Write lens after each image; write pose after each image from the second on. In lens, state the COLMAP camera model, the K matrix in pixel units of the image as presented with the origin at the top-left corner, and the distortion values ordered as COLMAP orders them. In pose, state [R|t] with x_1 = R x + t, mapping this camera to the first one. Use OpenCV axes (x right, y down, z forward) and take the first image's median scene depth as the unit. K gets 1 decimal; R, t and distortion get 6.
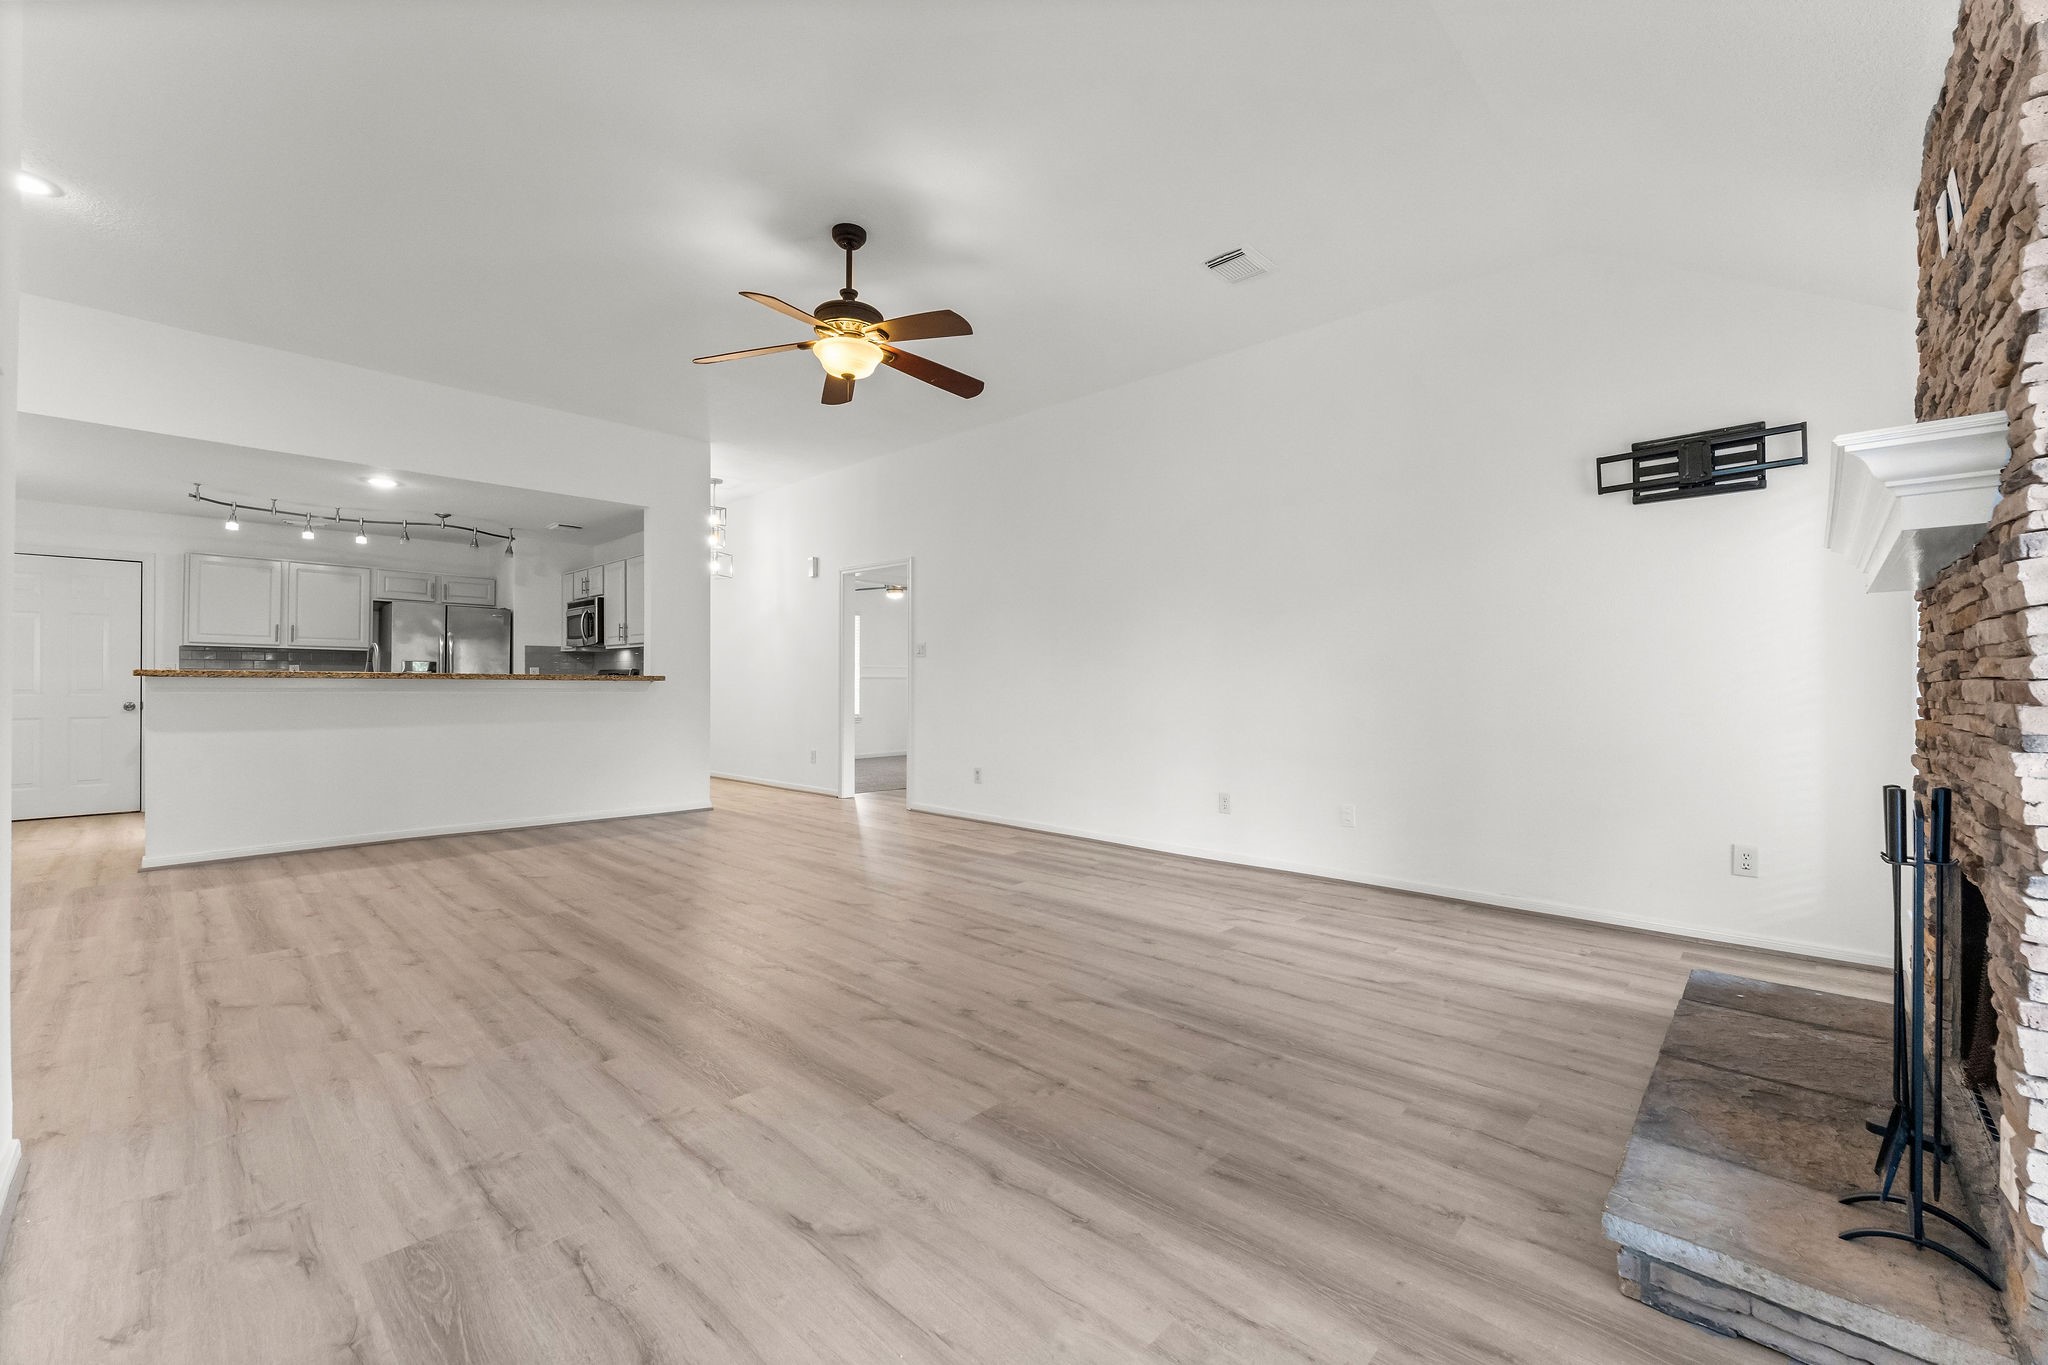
lens RADIAL K [[835.3, 0, 1024.0], [0, 835.3, 682.5], [0, 0, 1]] dist [-0.006406, 0.000137]
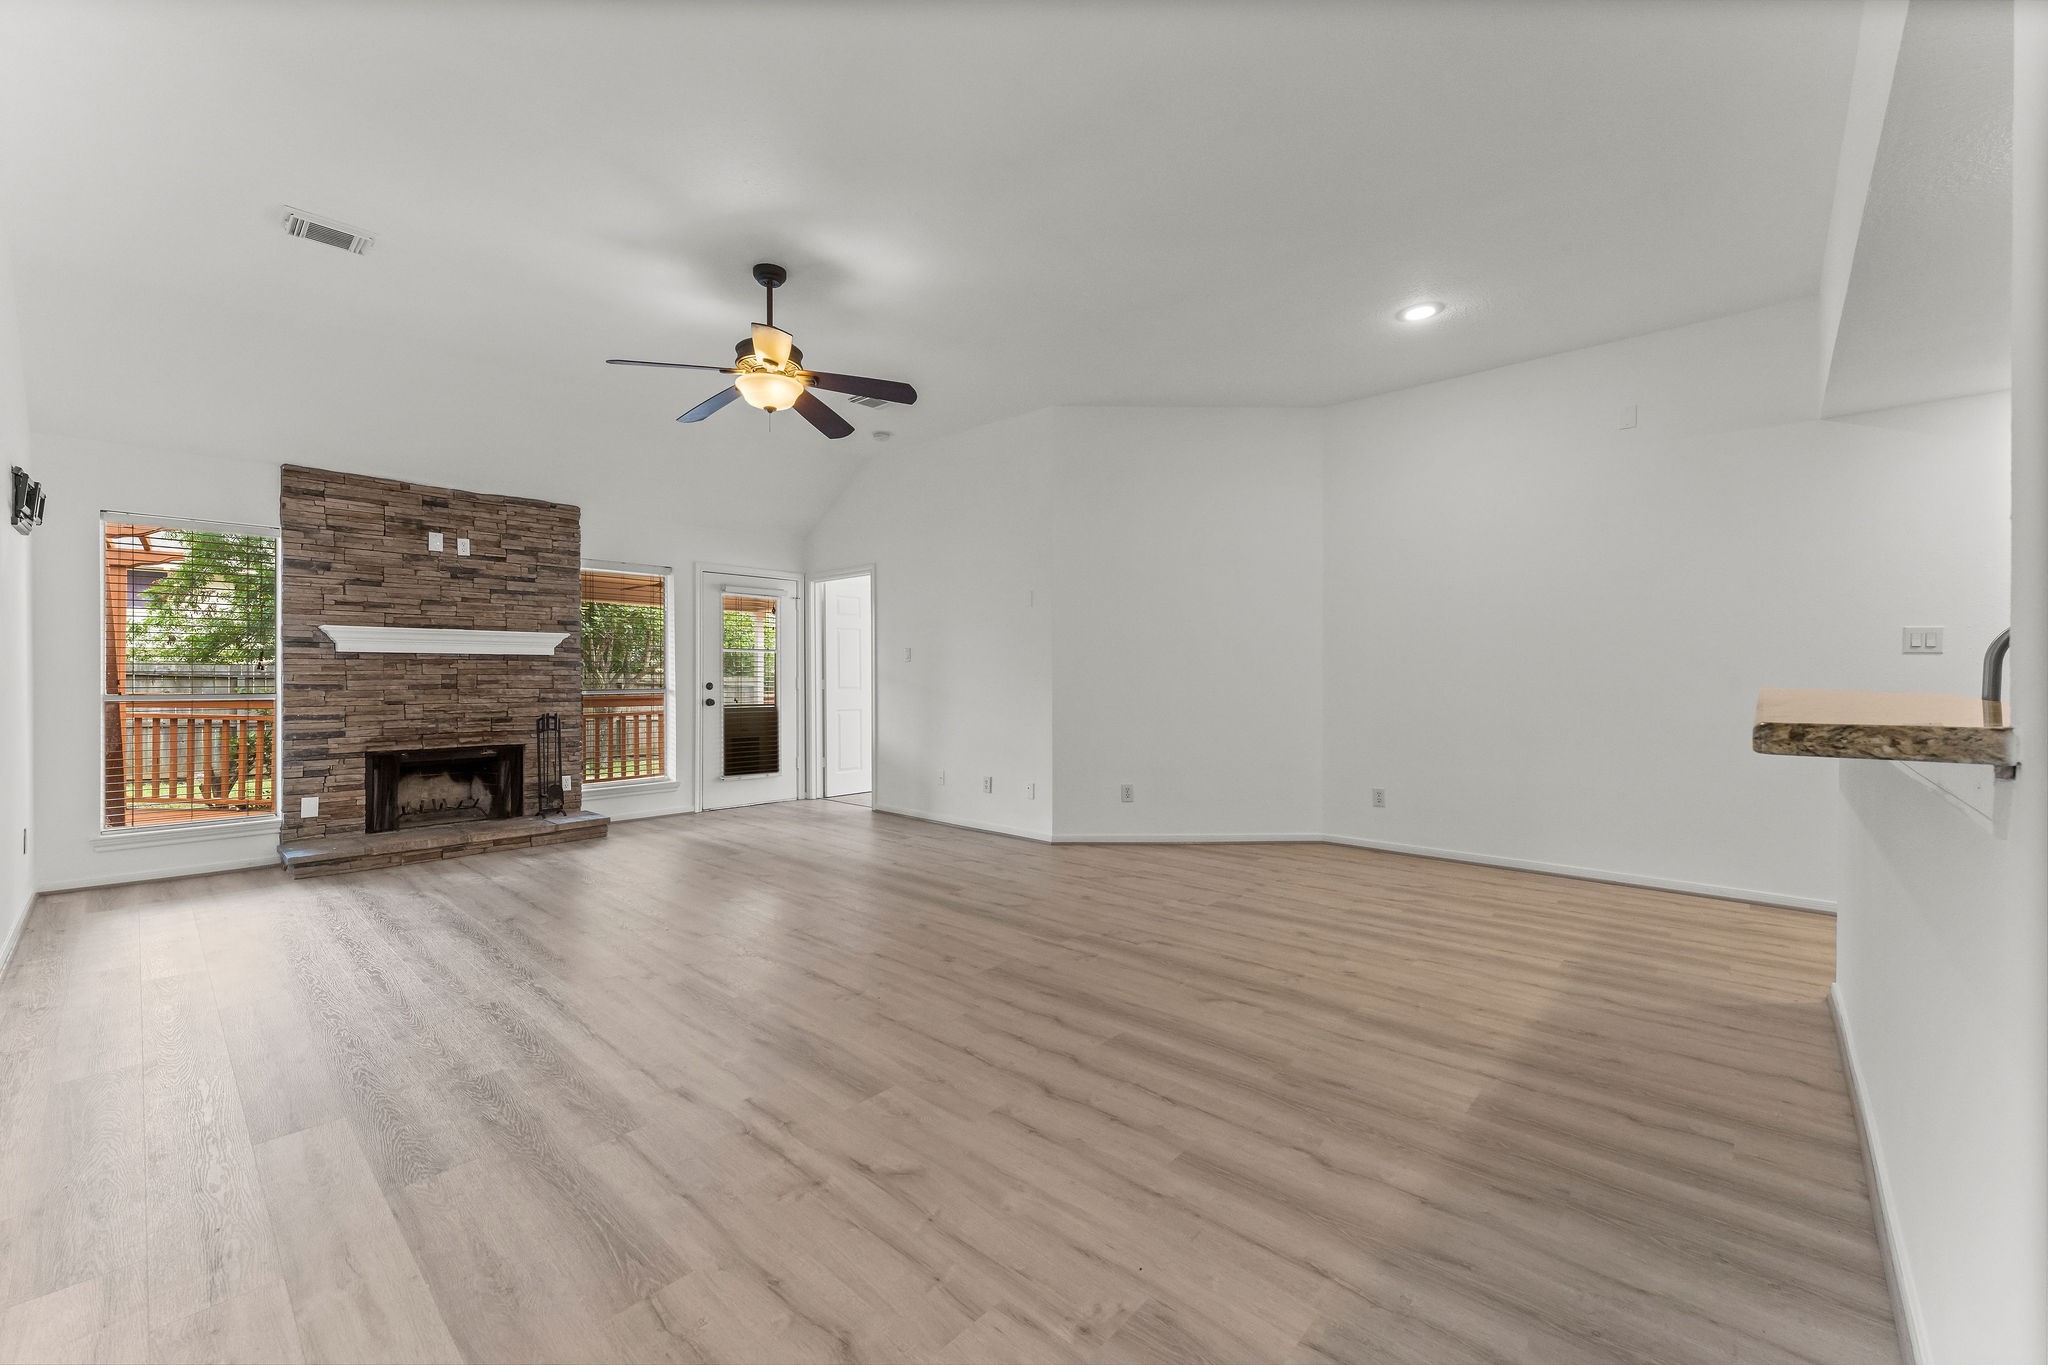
lens RADIAL K [[815.3, 0, 1017.3], [0, 815.3, 677.7], [0, 0, 1]] dist [0.000649, -0.000041]
pose [[-0.999830, -0.004861, -0.017772, -0.520164], [-0.004847, 0.999988, -0.000854, -0.027458], [0.017776, -0.000767, -0.999842, 2.087506]]
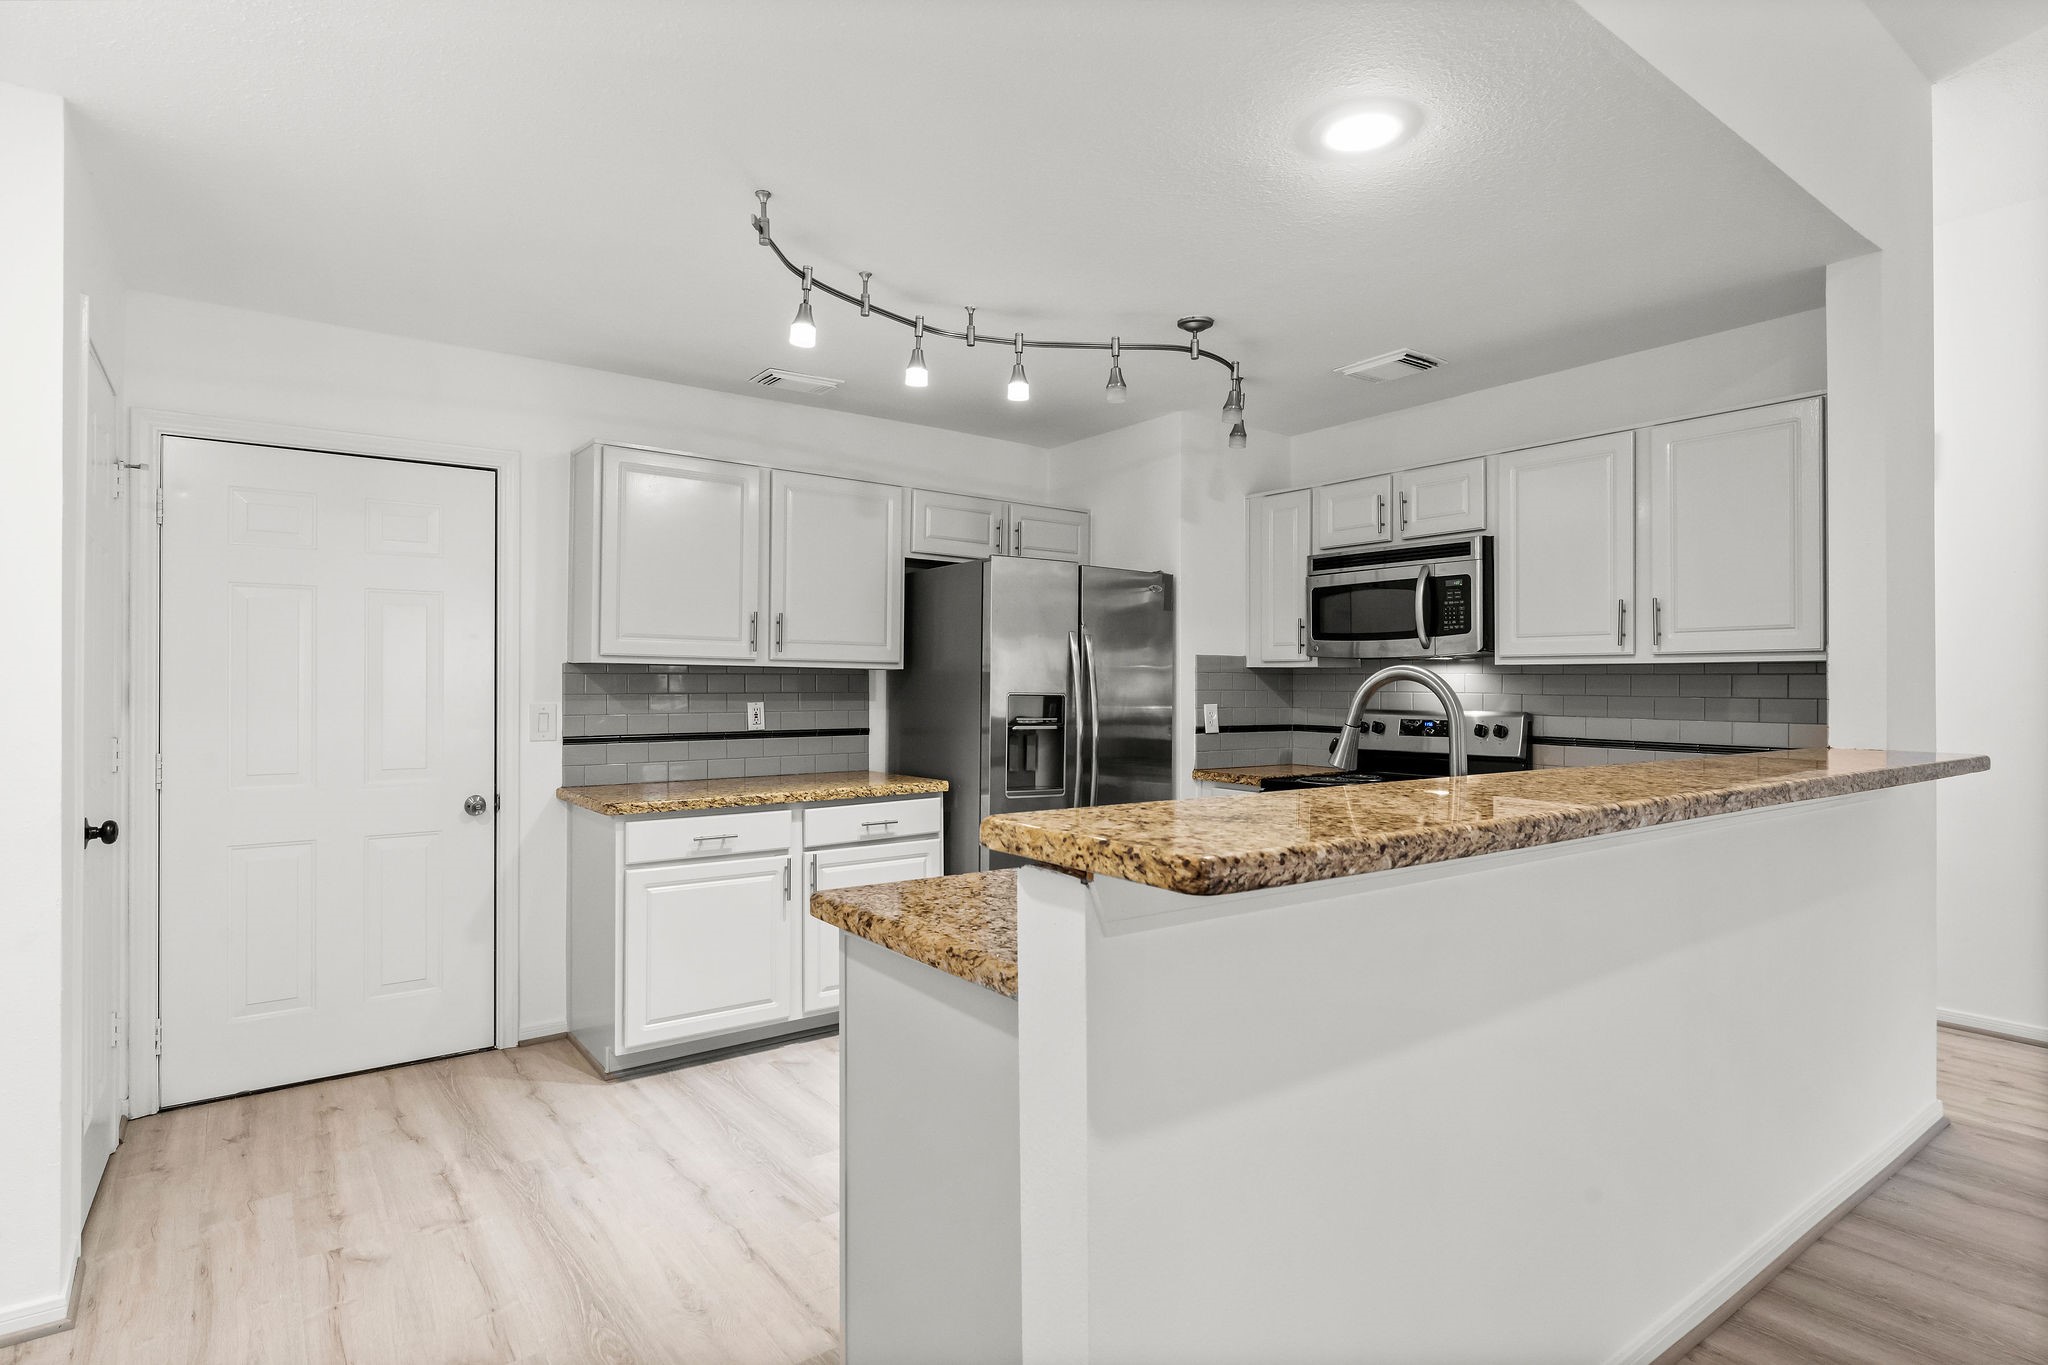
lens RADIAL K [[1041.2, 0, 1024.0], [0, 1041.2, 682.5], [0, 0, 1]] dist [0.000940, 0.000084]
pose [[0.984873, -0.000517, -0.173279, -1.322240], [0.000039, 0.999996, -0.002761, -0.062777], [0.173280, 0.002713, 0.984869, 0.969495]]
